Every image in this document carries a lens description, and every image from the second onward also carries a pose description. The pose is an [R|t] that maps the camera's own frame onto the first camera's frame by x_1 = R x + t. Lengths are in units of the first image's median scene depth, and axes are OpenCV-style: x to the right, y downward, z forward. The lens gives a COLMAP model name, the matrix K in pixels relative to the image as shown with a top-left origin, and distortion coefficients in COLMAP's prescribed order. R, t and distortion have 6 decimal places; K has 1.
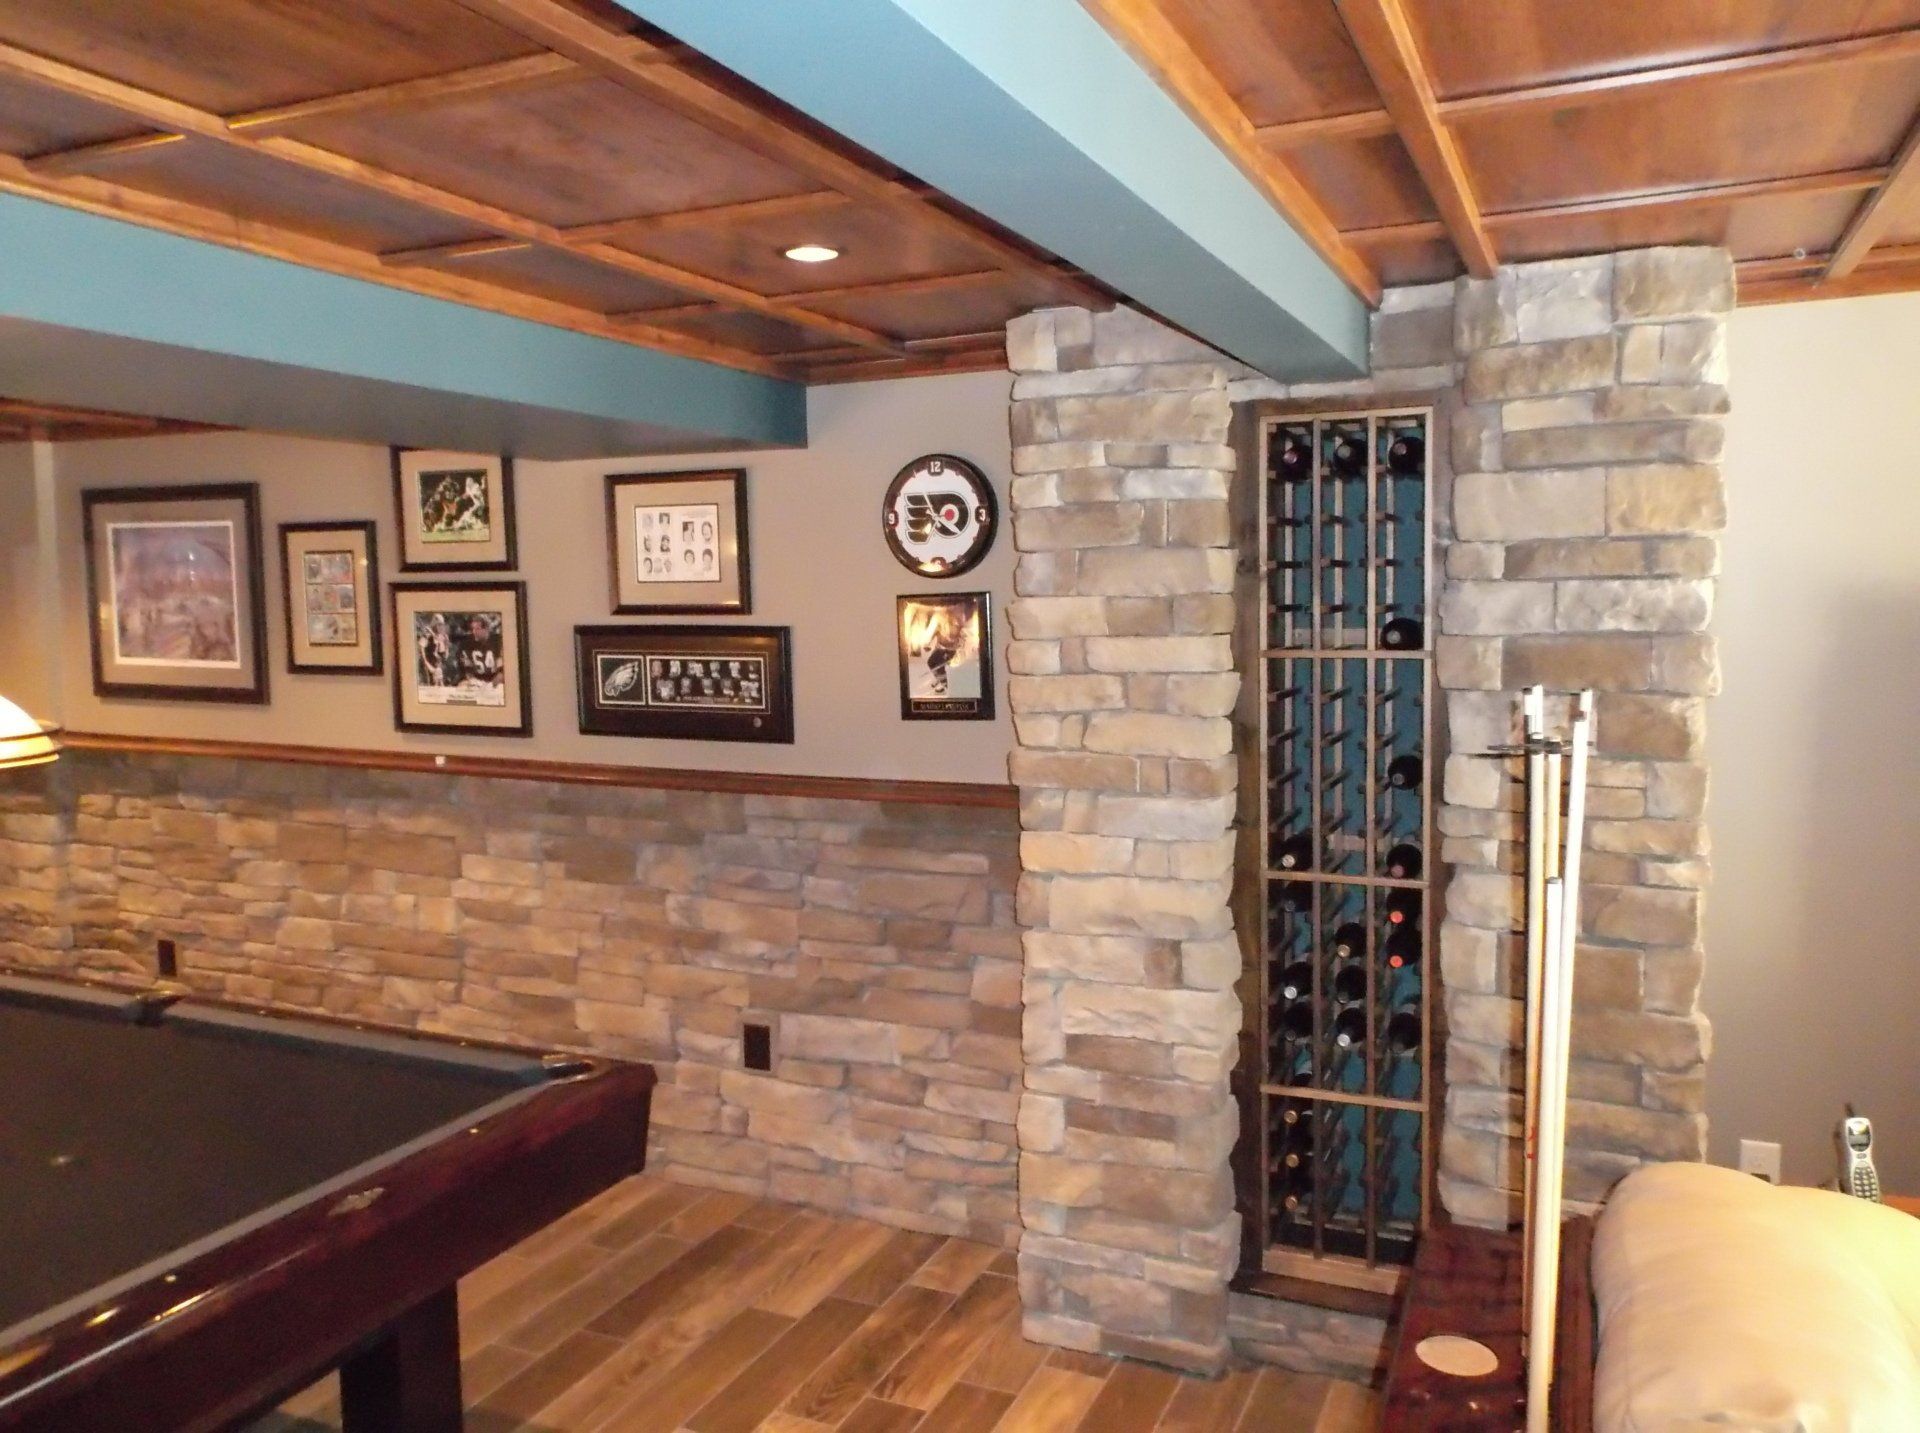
lens RADIAL K [[1441.9, 0, 964.3], [0, 1441.9, 720.4], [0, 0, 1]] dist [0.004251, 0.002492]
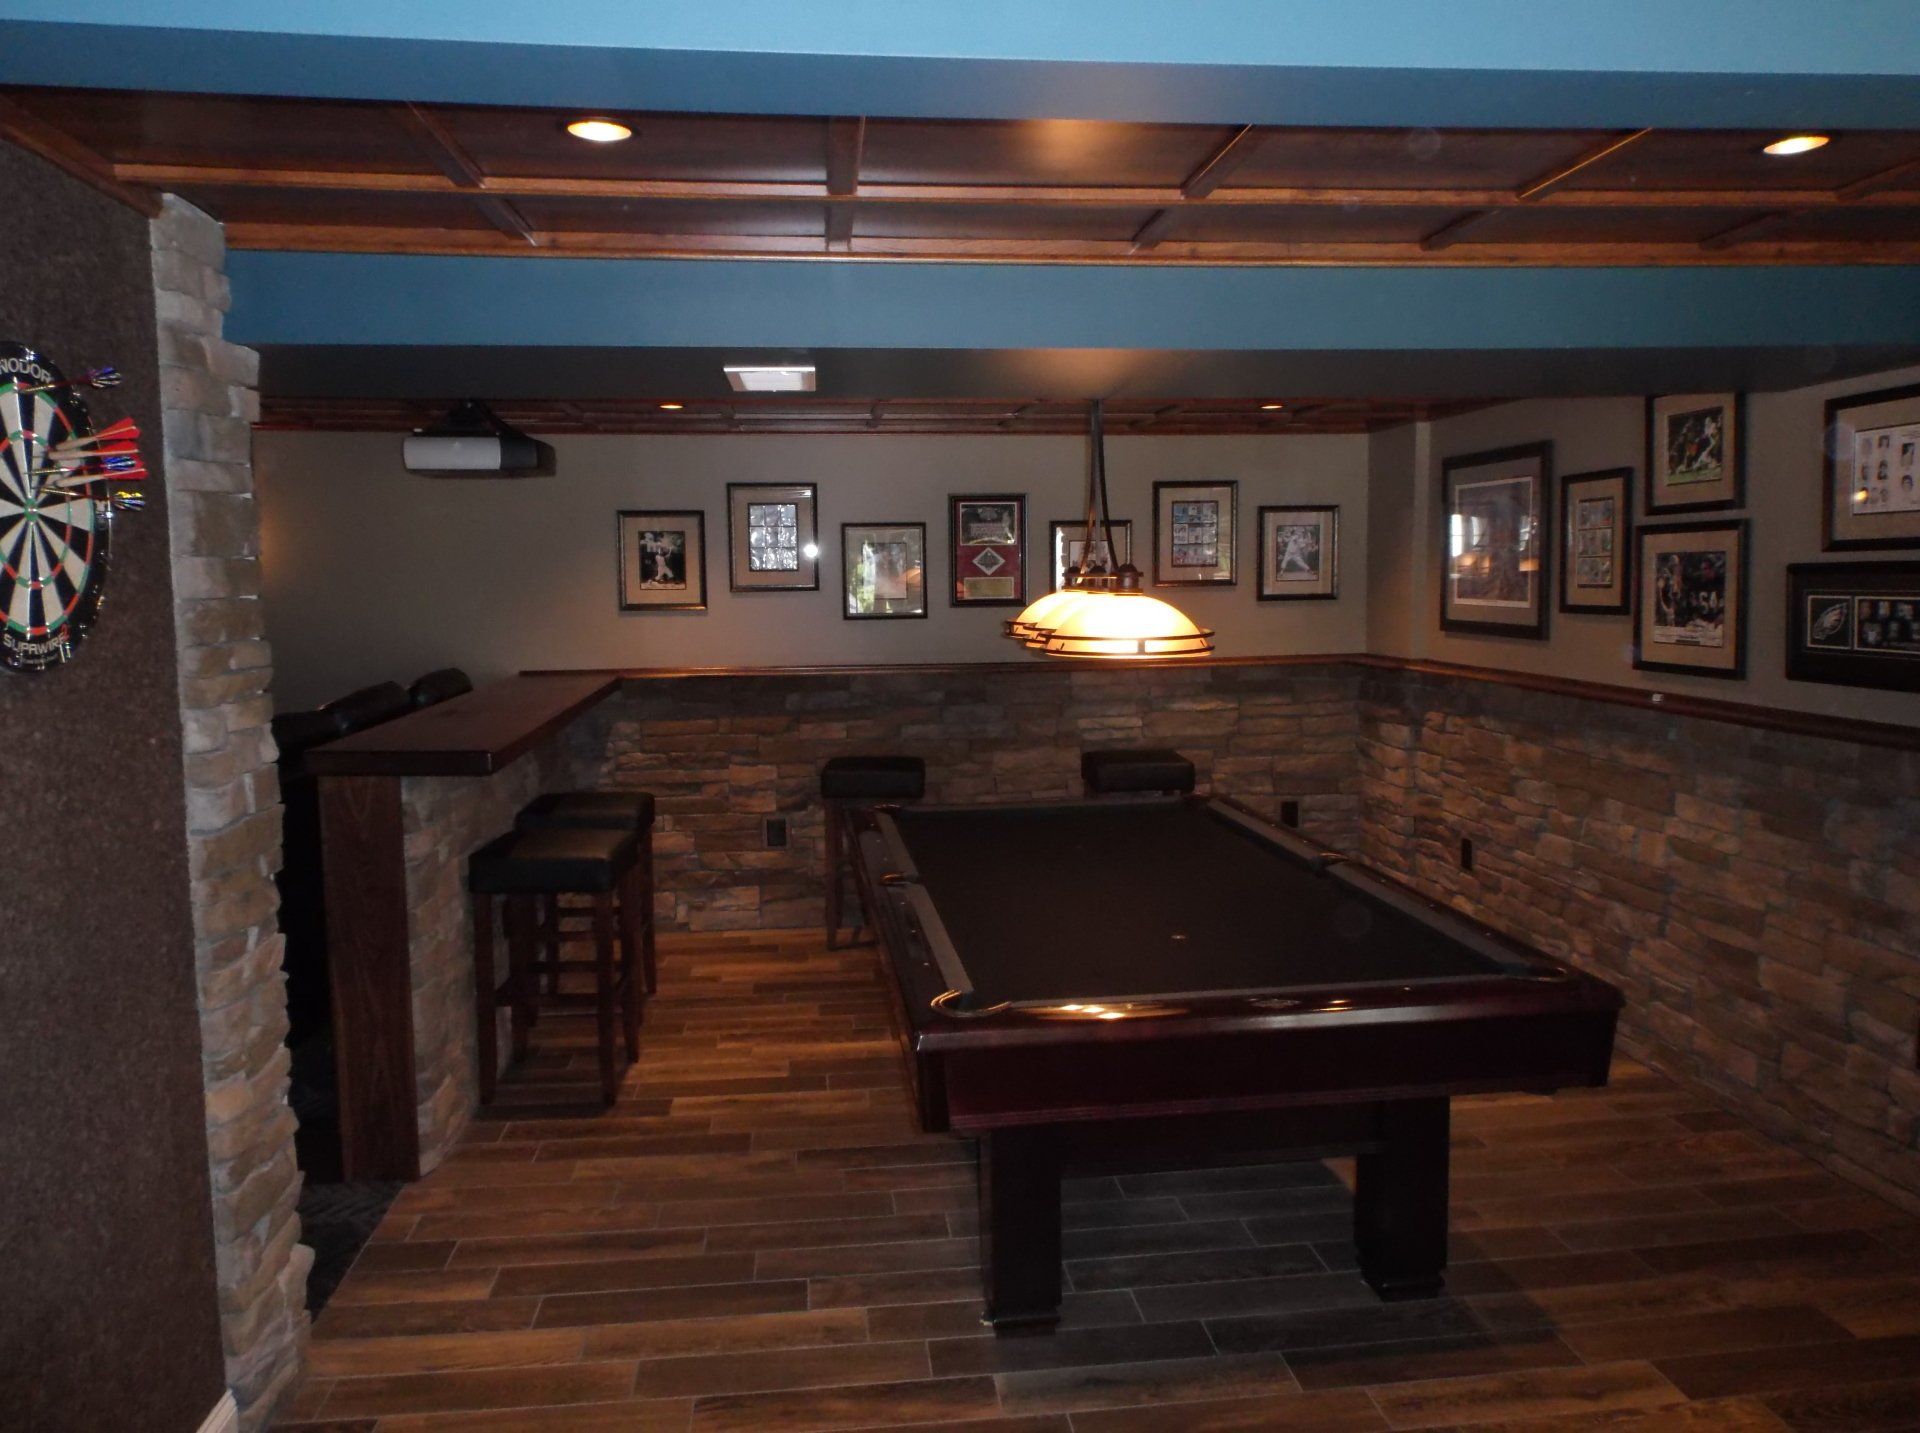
lens RADIAL K [[1441.9, 0, 963.4], [0, 1441.9, 712.4], [0, 0, 1]] dist [0.004251, 0.002492]
pose [[0.510783, 0.074667, -0.856461, 0.262994], [-0.056043, 0.996994, 0.053495, 0.010628], [0.857881, 0.020674, 0.513432, 0.049096]]
